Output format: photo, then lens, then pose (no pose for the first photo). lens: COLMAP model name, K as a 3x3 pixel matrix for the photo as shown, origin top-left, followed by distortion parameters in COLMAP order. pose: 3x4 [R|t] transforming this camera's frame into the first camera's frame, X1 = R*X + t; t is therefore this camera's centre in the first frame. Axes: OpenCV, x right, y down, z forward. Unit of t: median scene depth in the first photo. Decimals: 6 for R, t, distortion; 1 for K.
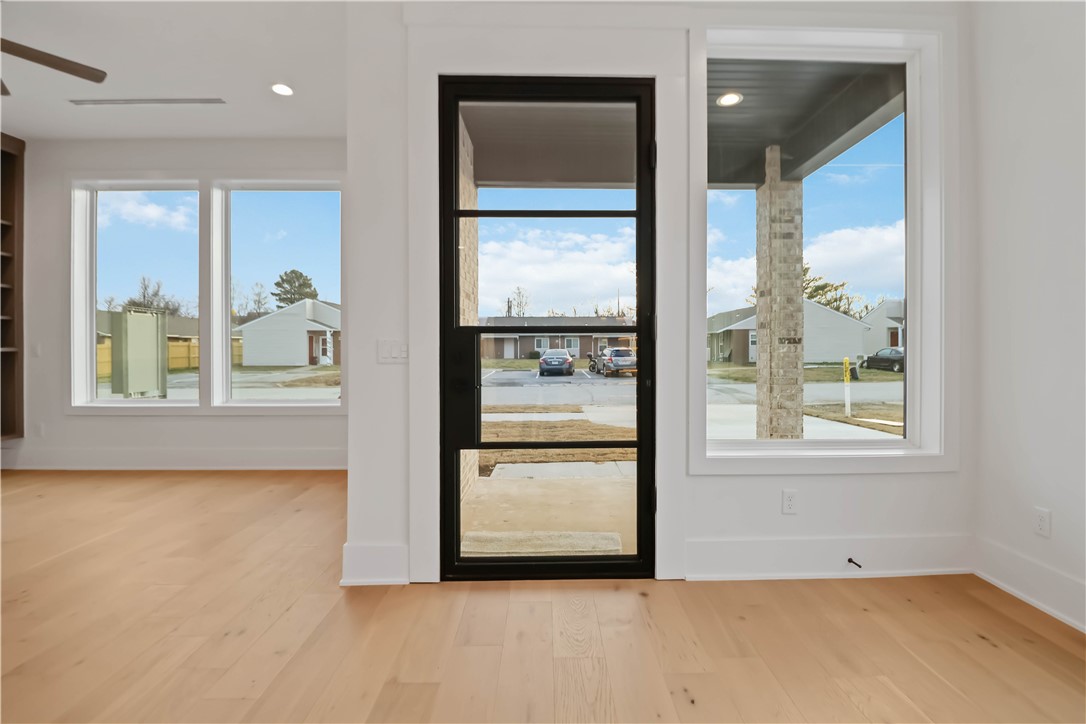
lens RADIAL K [[514.0, 0, 549.1], [0, 514.0, 345.7], [0, 0, 1]] dist [-0.005350, -0.007404]
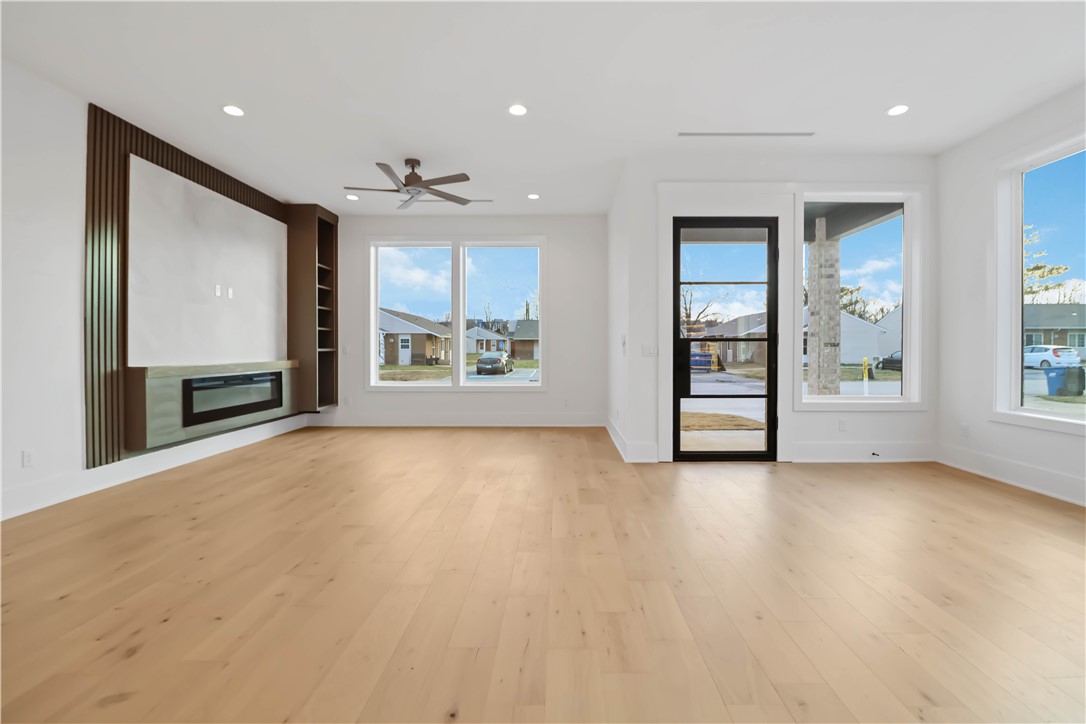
lens RADIAL K [[514.0, 0, 546.7], [0, 514.0, 350.1], [0, 0, 1]] dist [-0.005350, -0.007404]
pose [[0.999685, 0.001954, -0.025027, -0.343745], [-0.001846, 0.999989, 0.004331, 0.001214], [0.025035, -0.004284, 0.999677, -0.554730]]
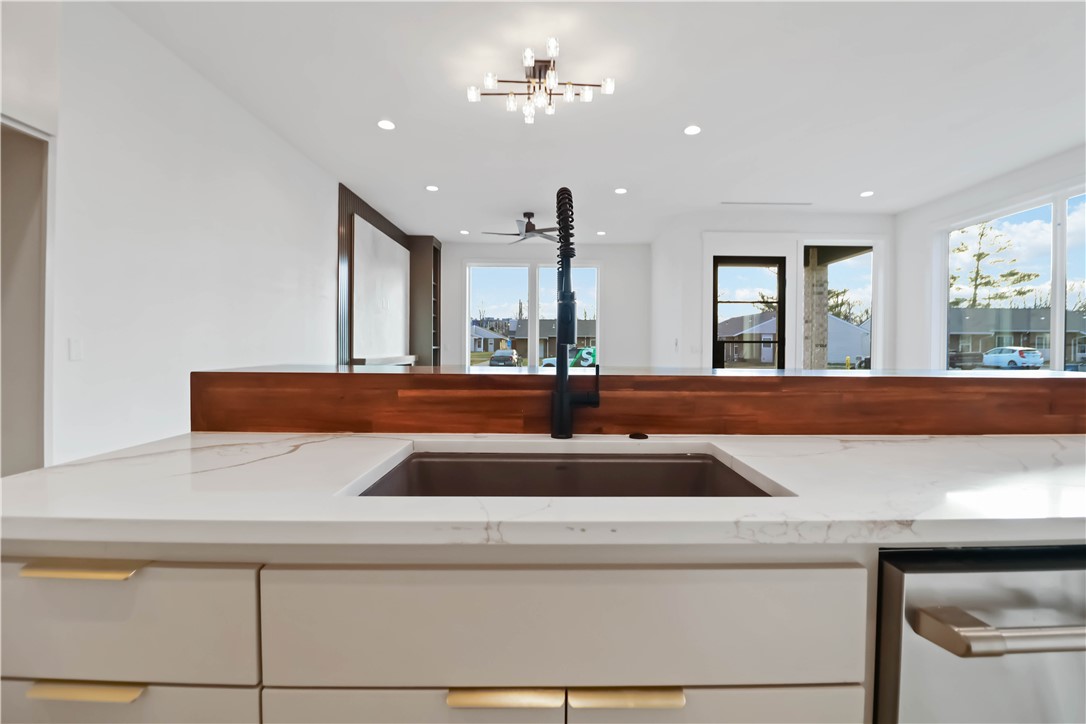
lens RADIAL K [[514.0, 0, 545.9], [0, 514.0, 350.4], [0, 0, 1]] dist [-0.005350, -0.007404]
pose [[0.999957, 0.007830, -0.005054, -0.594885], [-0.007793, 0.999943, 0.007361, 0.002297], [0.005111, -0.007321, 0.999960, -1.010016]]
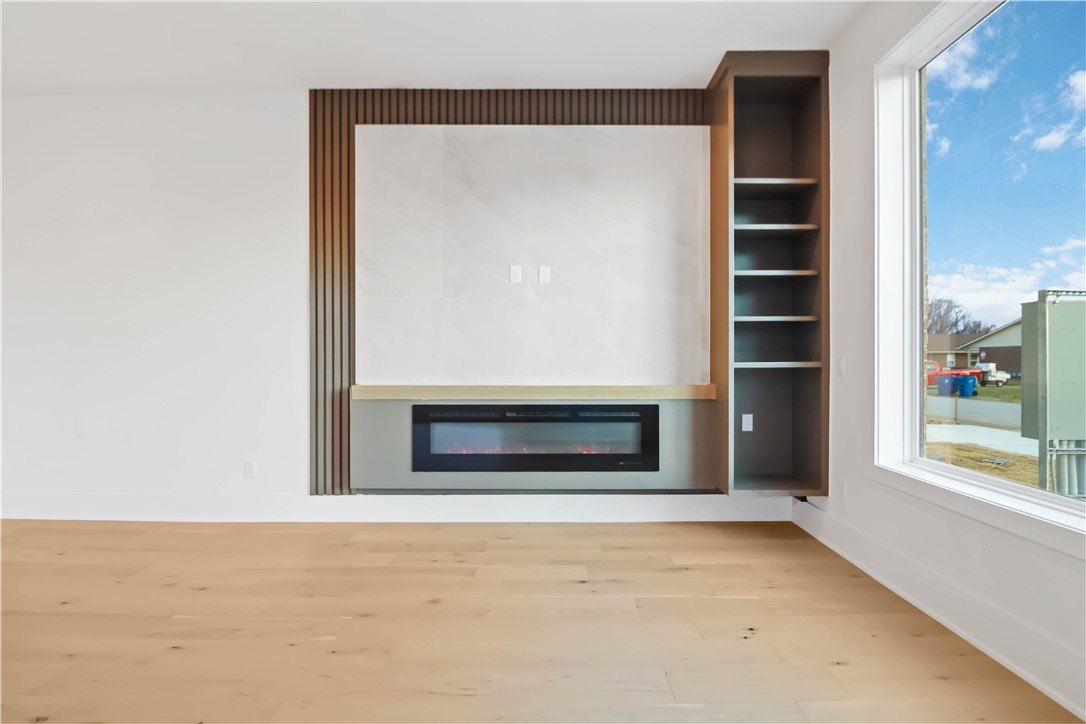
lens RADIAL K [[514.0, 0, 548.2], [0, 514.0, 366.7], [0, 0, 1]] dist [-0.005350, -0.007404]
pose [[0.002005, 0.013780, -0.999903, -0.352886], [0.002983, 0.999901, 0.013786, 0.000282], [0.999994, -0.003010, 0.001964, 0.611241]]
